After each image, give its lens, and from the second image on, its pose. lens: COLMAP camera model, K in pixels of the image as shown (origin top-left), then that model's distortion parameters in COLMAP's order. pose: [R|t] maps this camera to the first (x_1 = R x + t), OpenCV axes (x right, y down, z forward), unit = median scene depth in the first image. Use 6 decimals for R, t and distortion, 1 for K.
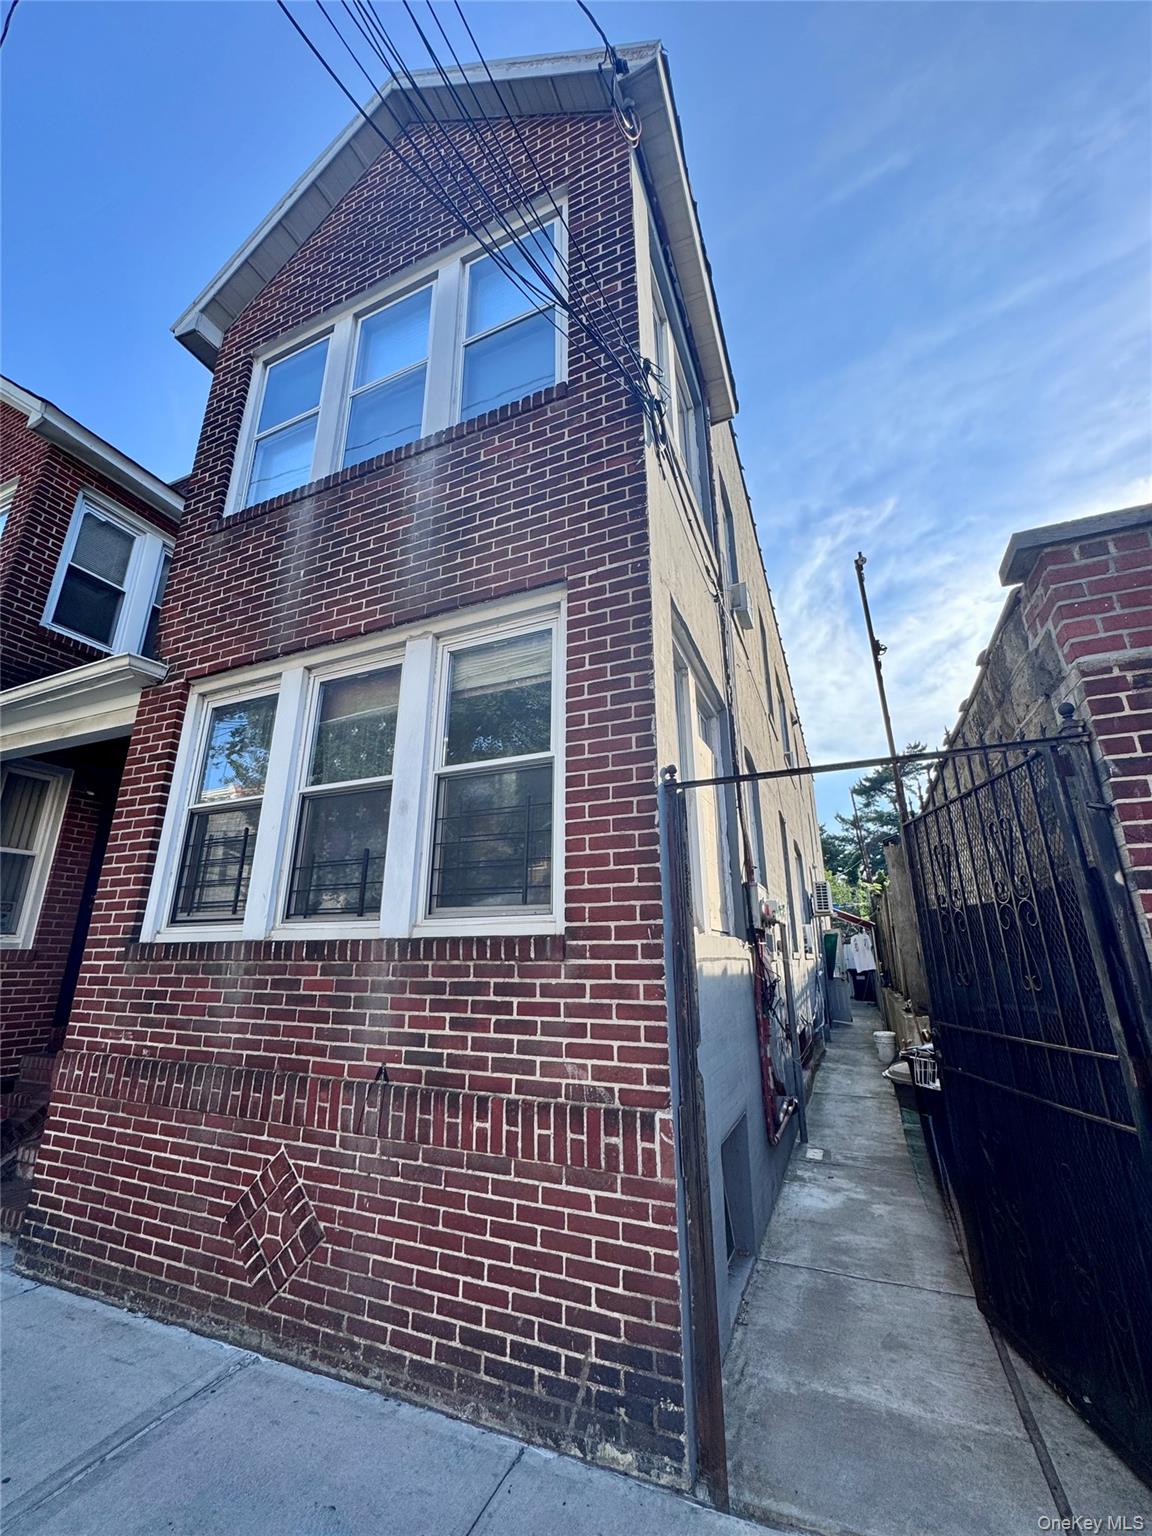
lens RADIAL K [[612.6, 0, 570.3], [0, 612.6, 764.6], [0, 0, 1]] dist [-0.000172, -0.000404]
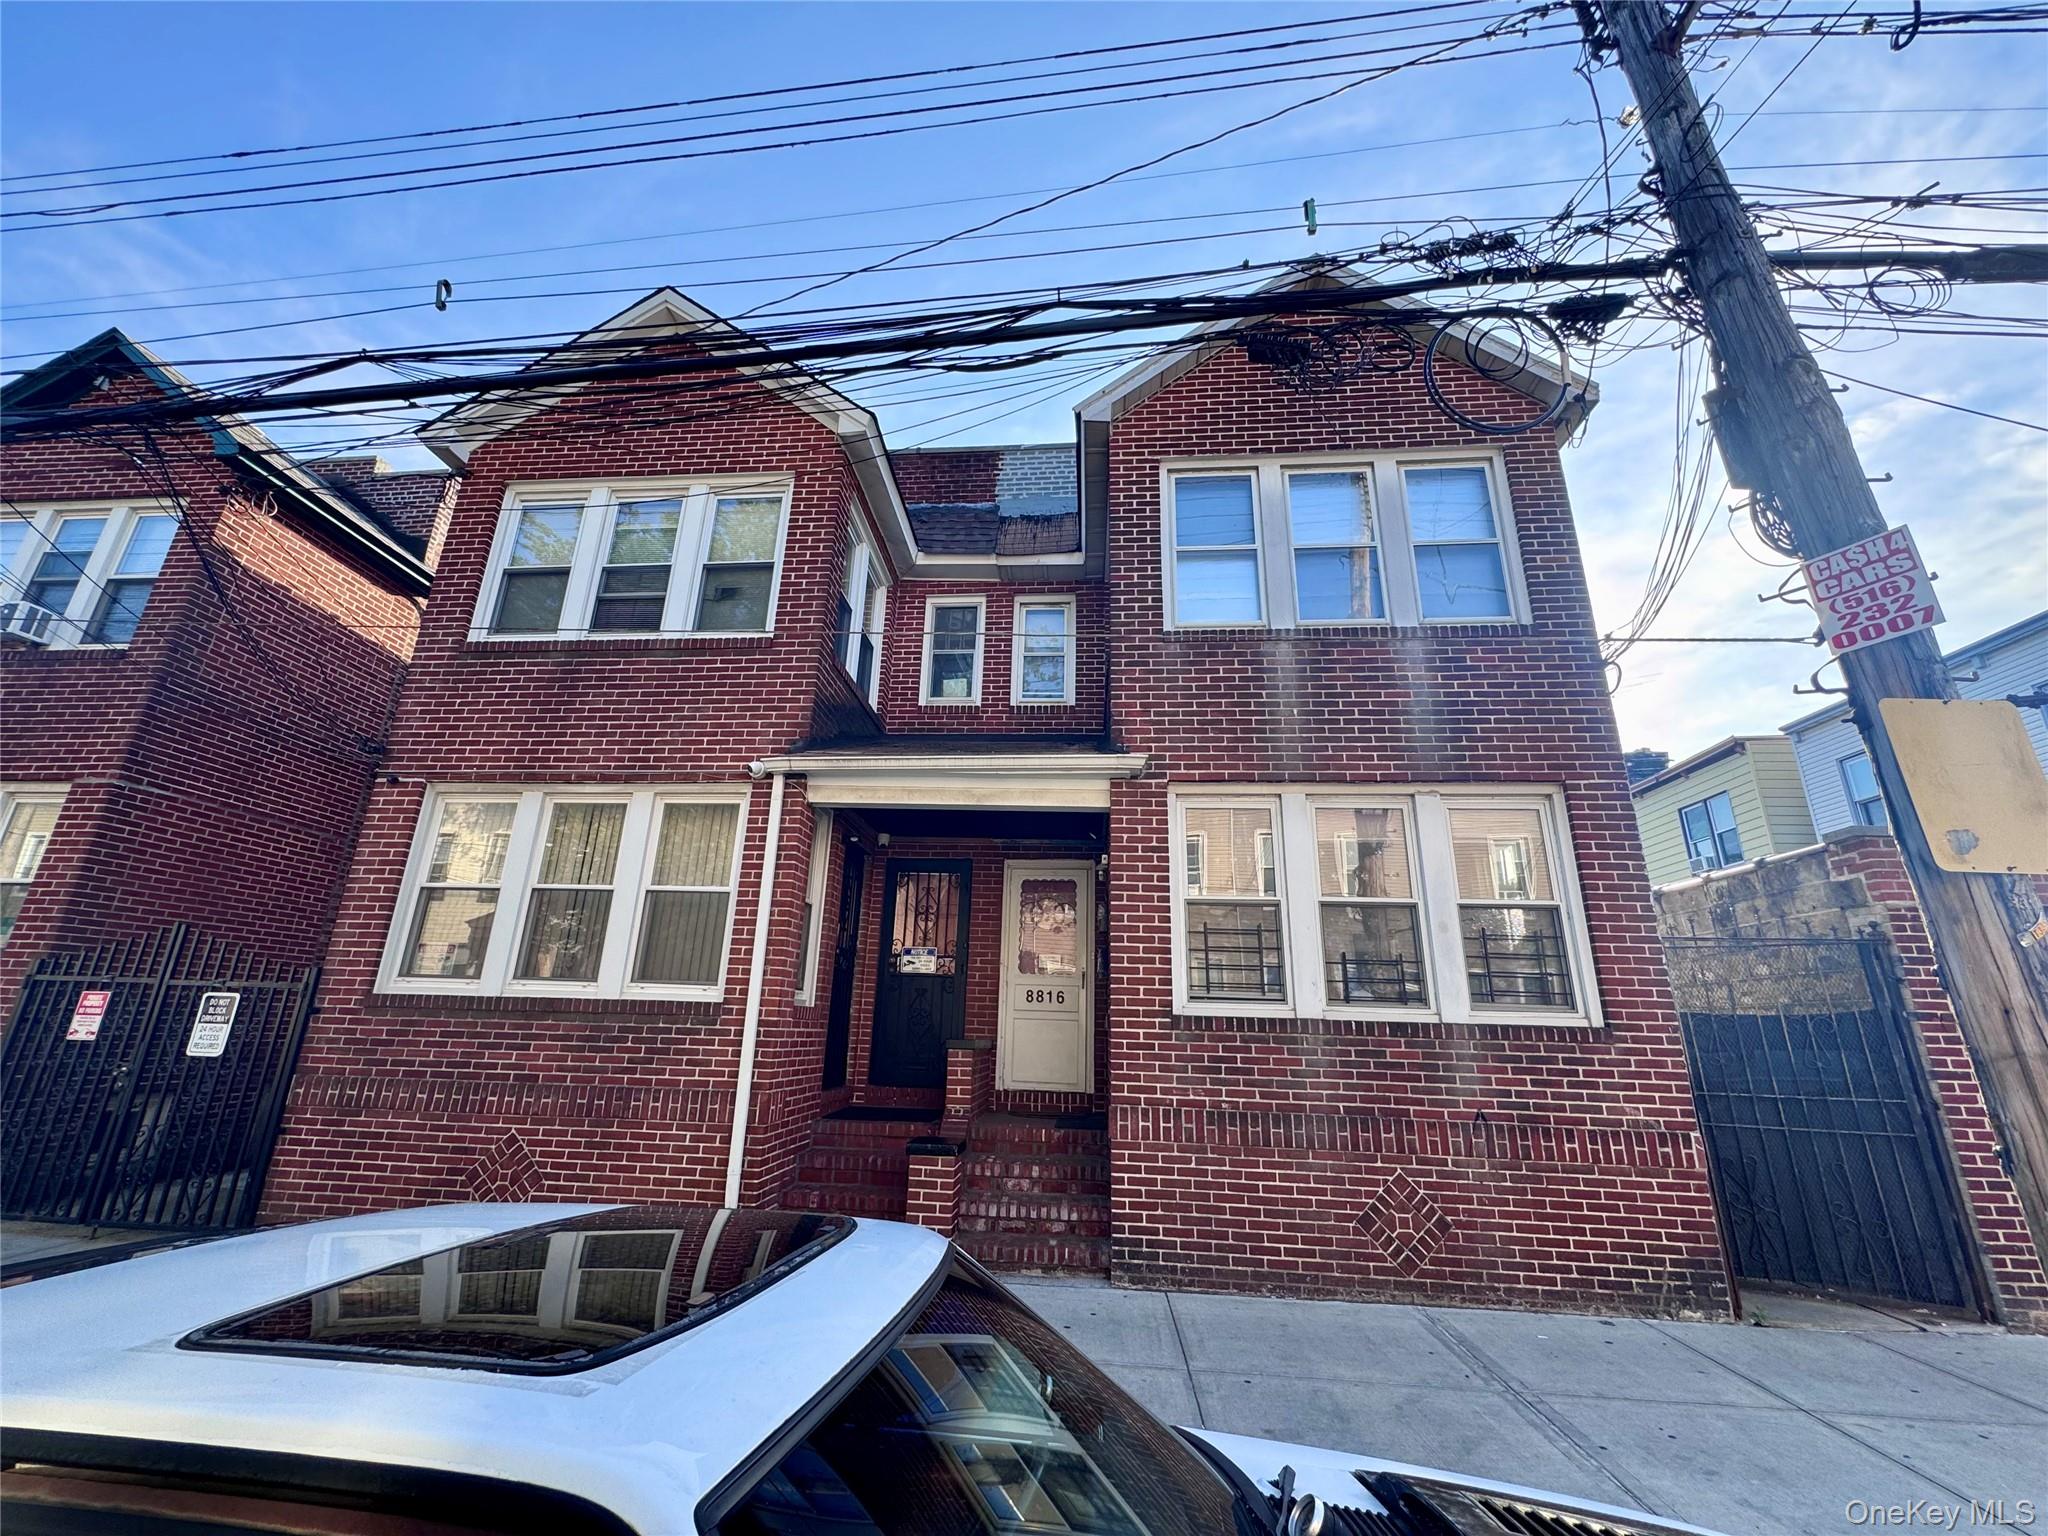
lens RADIAL K [[816.8, 0, 1019.1], [0, 816.8, 770.0], [0, 0, 1]] dist [-0.000172, -0.000404]
pose [[0.948828, 0.128813, 0.288327, -2.202938], [-0.127429, 0.991566, -0.023649, -0.144964], [-0.288941, -0.014302, 0.957240, -0.593000]]
